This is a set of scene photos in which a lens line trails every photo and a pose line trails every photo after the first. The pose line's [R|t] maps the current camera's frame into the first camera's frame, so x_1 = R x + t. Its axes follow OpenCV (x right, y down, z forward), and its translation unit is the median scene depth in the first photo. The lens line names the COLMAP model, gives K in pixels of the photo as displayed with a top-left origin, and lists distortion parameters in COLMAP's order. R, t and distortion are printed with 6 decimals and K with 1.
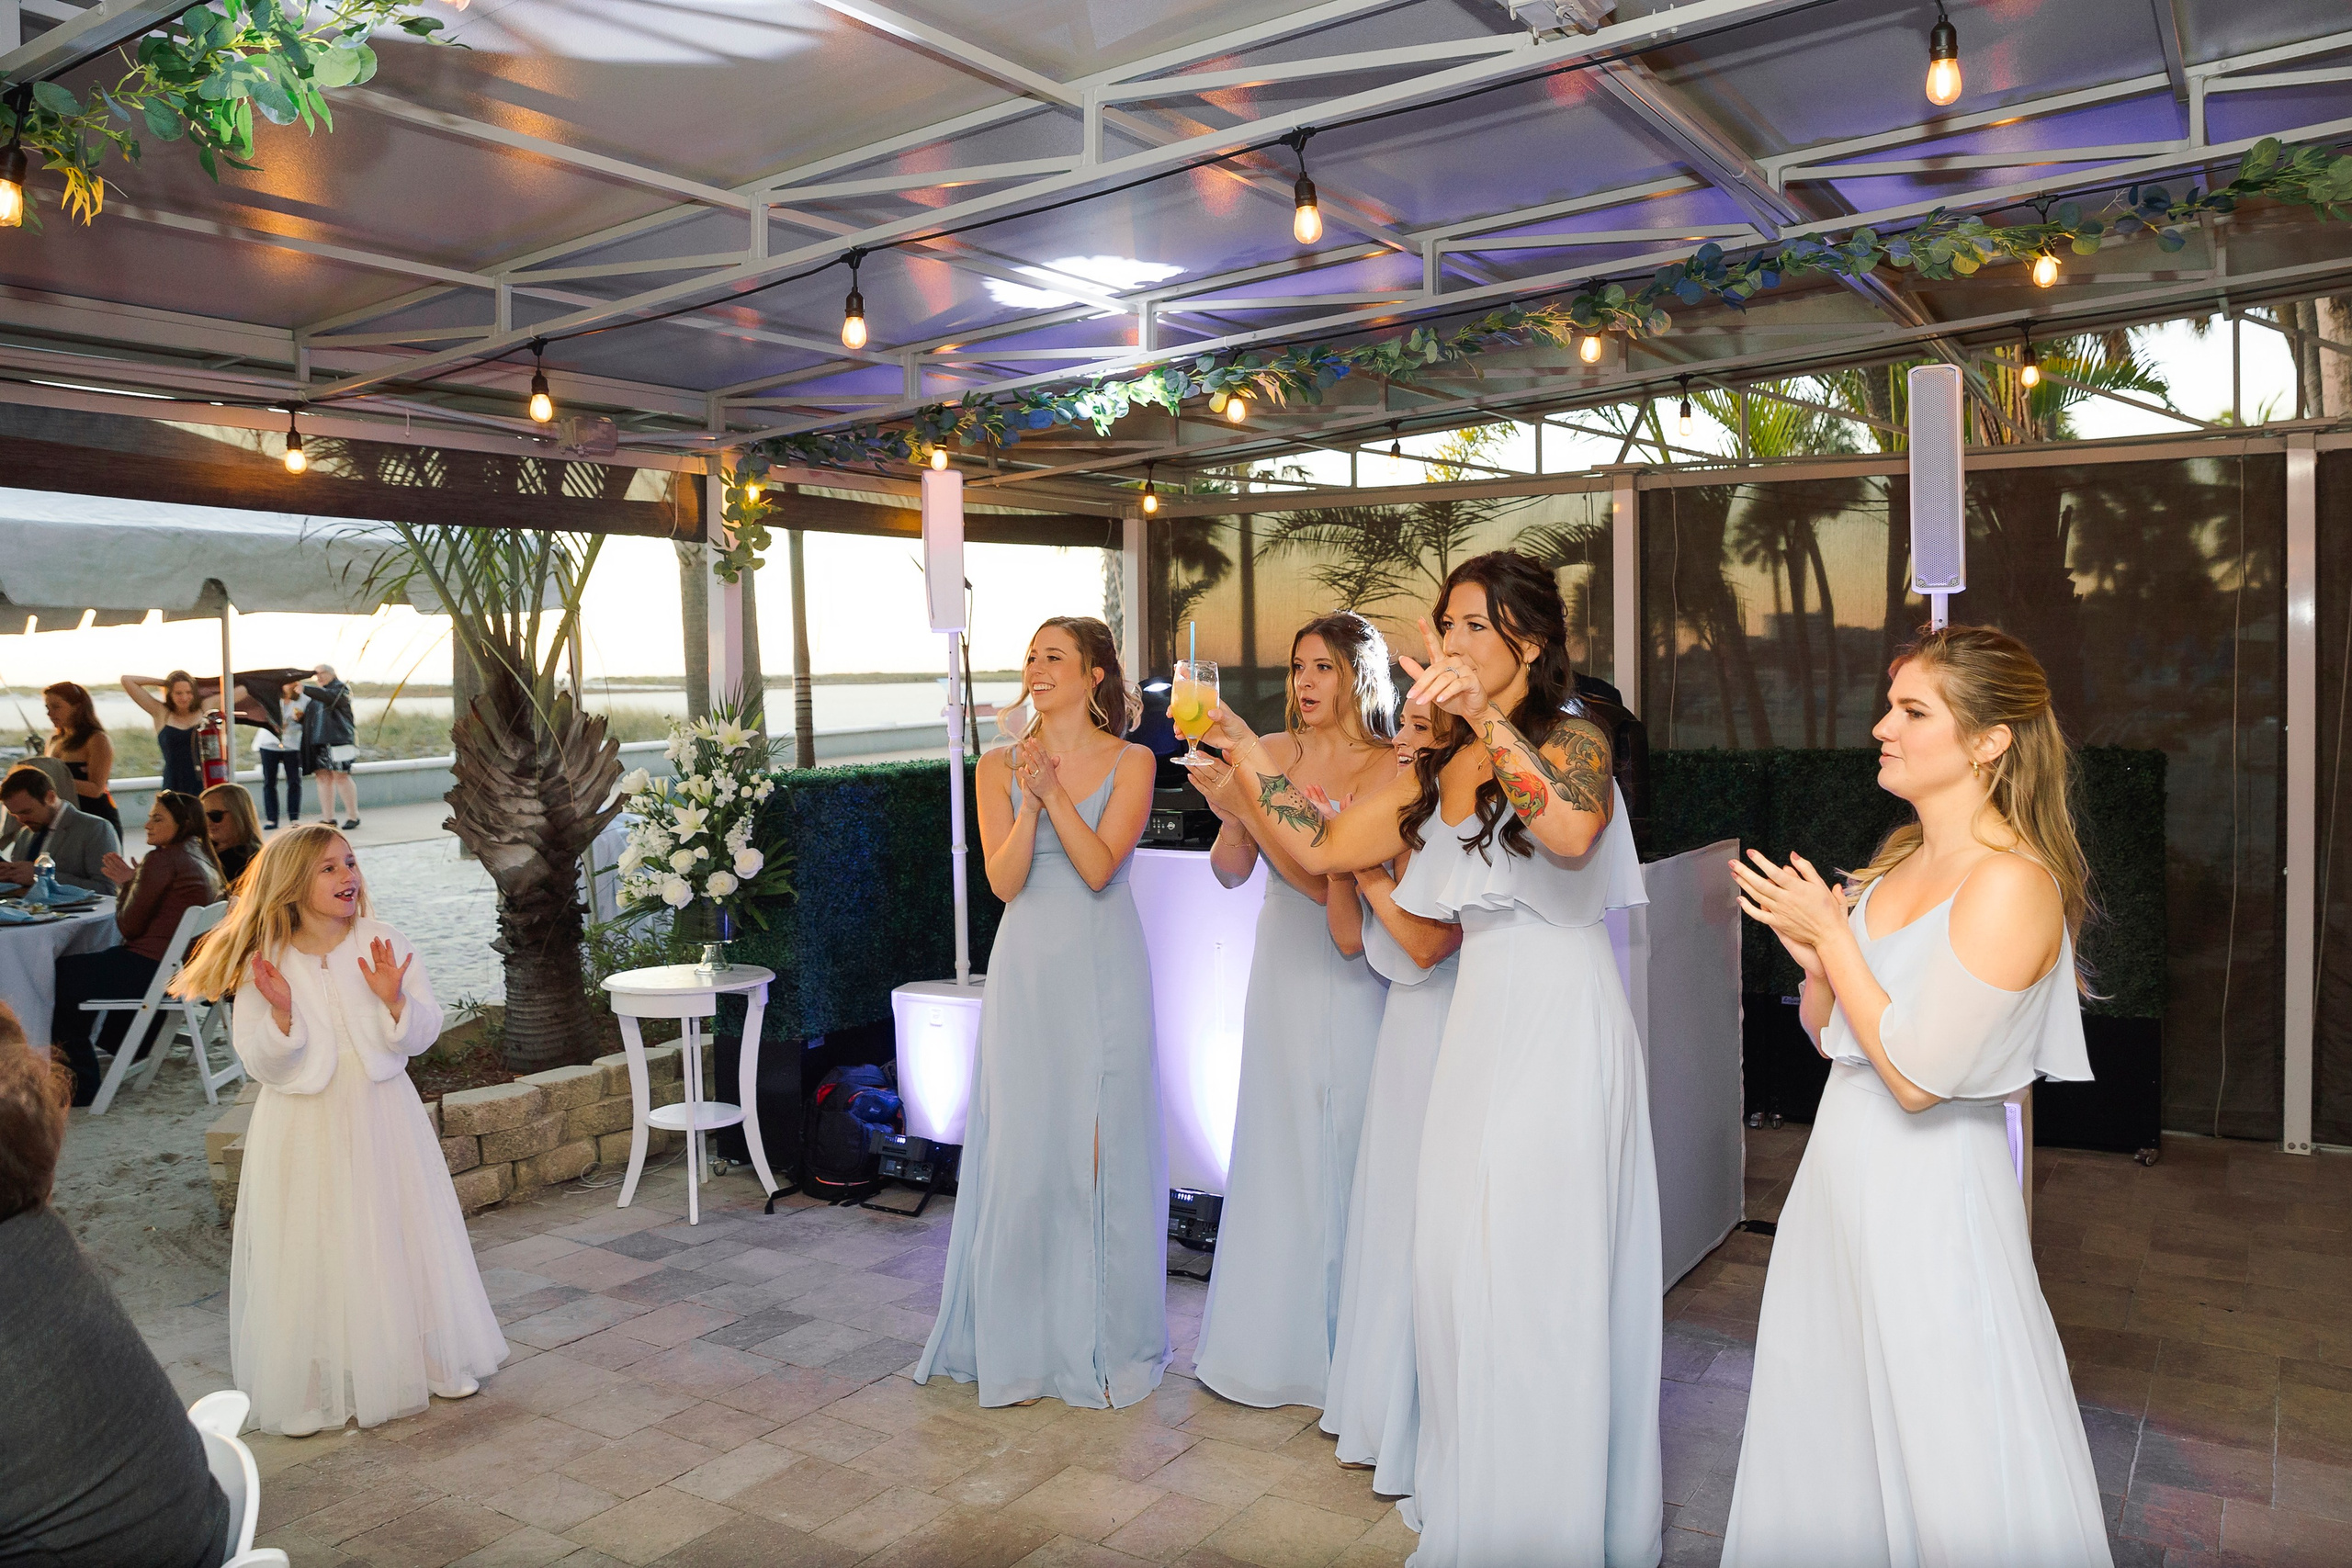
lens RADIAL K [[1745.8, 0, 1229.0], [0, 1745.8, 738.4], [0, 0, 1]] dist [-0.026250, 0.000310]
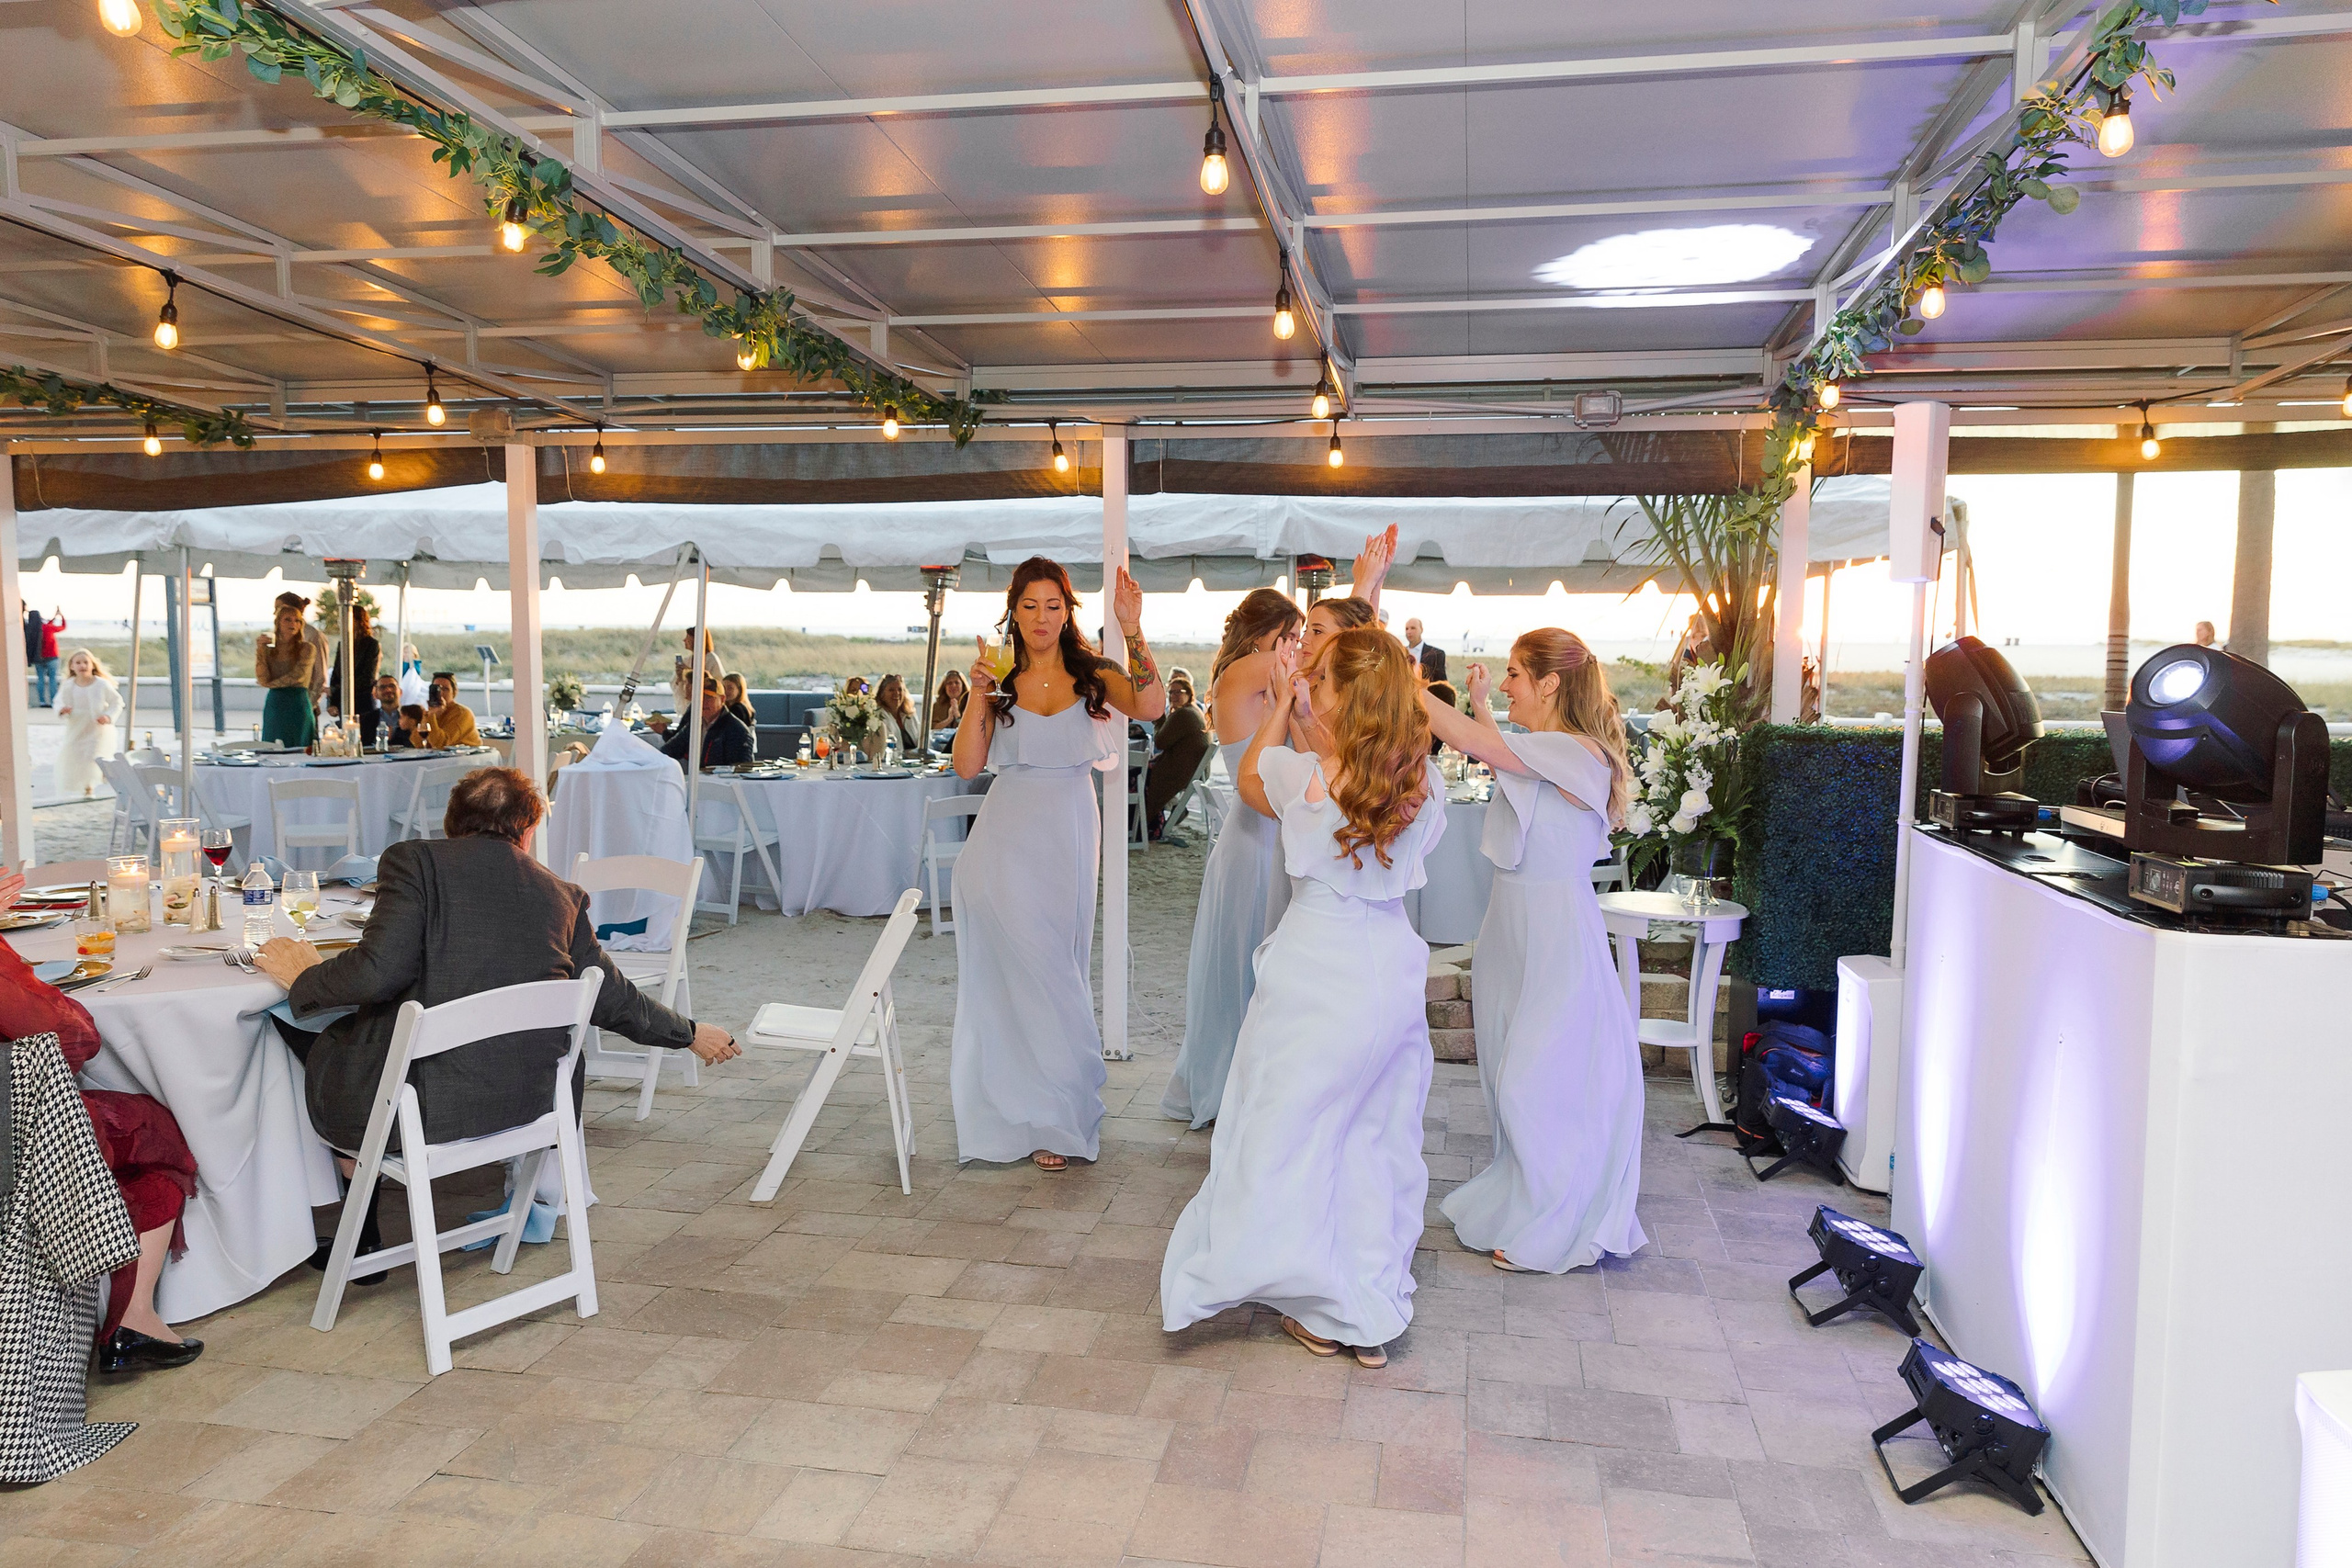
lens RADIAL K [[1651.2, 0, 1177.5], [0, 1651.2, 774.7], [0, 0, 1]] dist [0.019895, -0.002421]
pose [[0.381312, 0.097640, -0.919276, 0.554834], [-0.051814, 0.995101, 0.084202, -0.015219], [0.922993, 0.015524, 0.384503, 0.349649]]
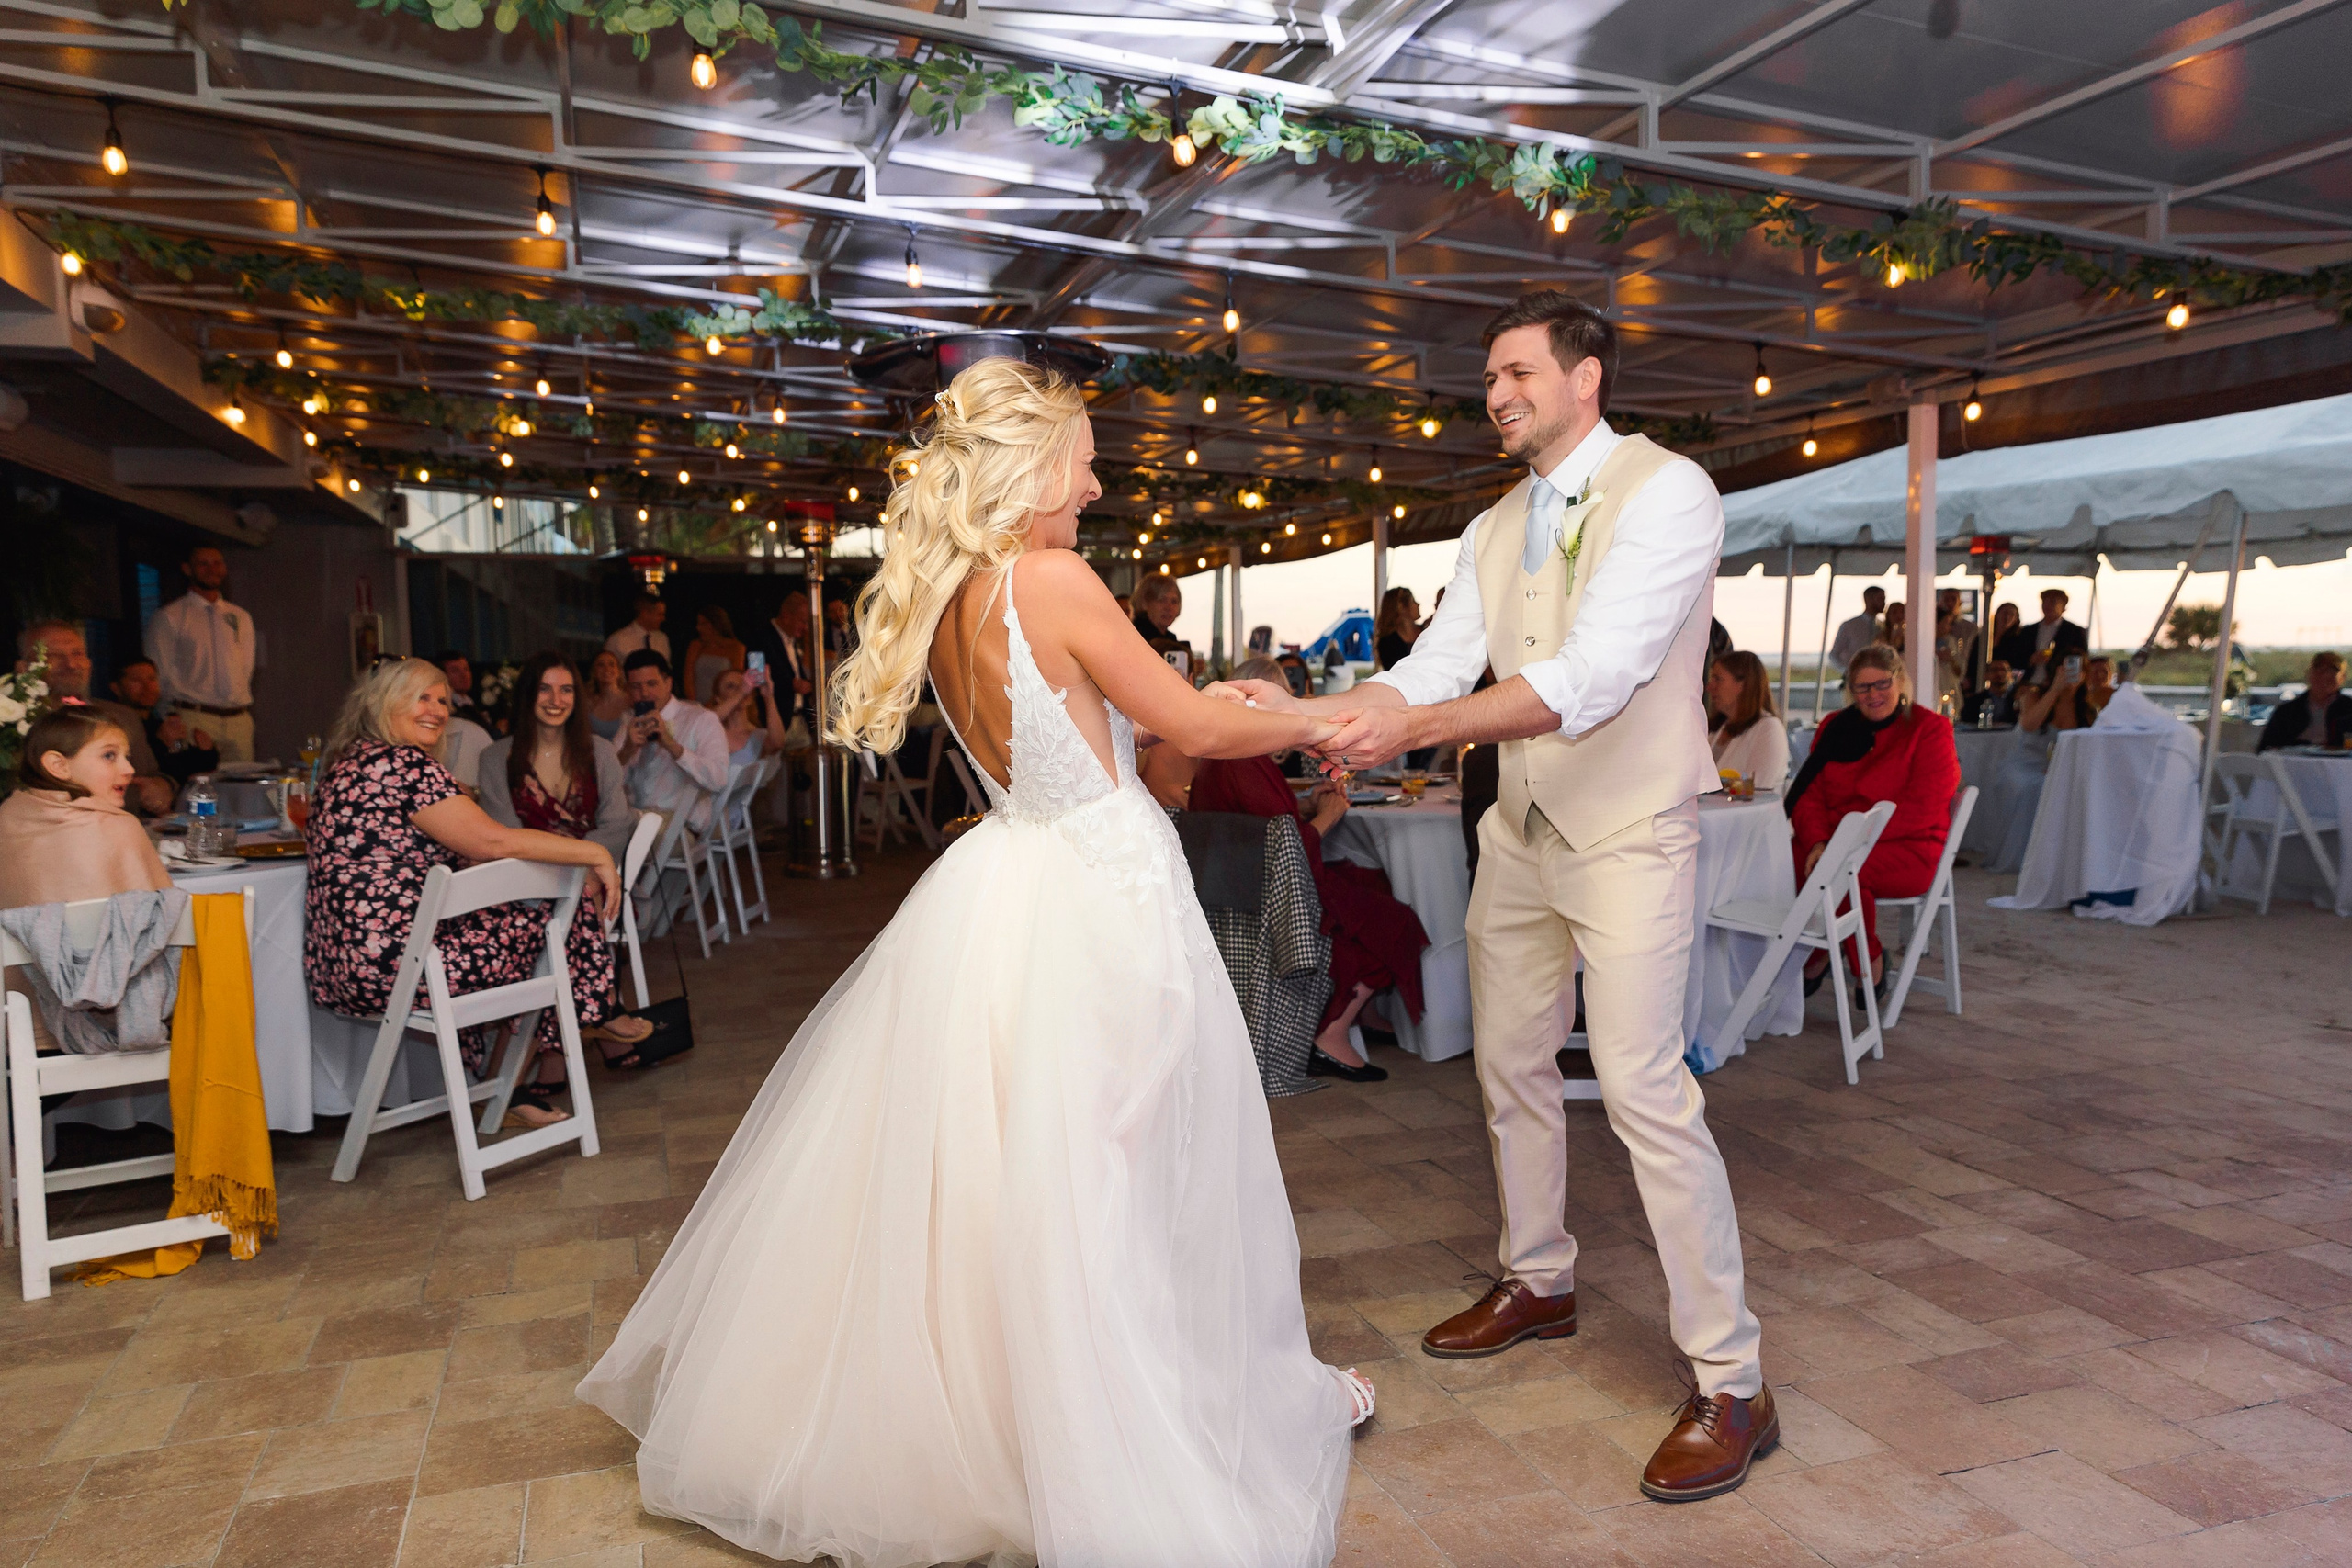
lens RADIAL K [[1602.1, 0, 1187.7], [0, 1602.1, 786.8], [0, 0, 1]] dist [0.017307, -0.002419]
pose [[-0.605617, 0.083873, -0.791324, 0.599934], [-0.010741, 0.993478, 0.113519, 0.033217], [0.795684, 0.077249, -0.600766, 0.706959]]
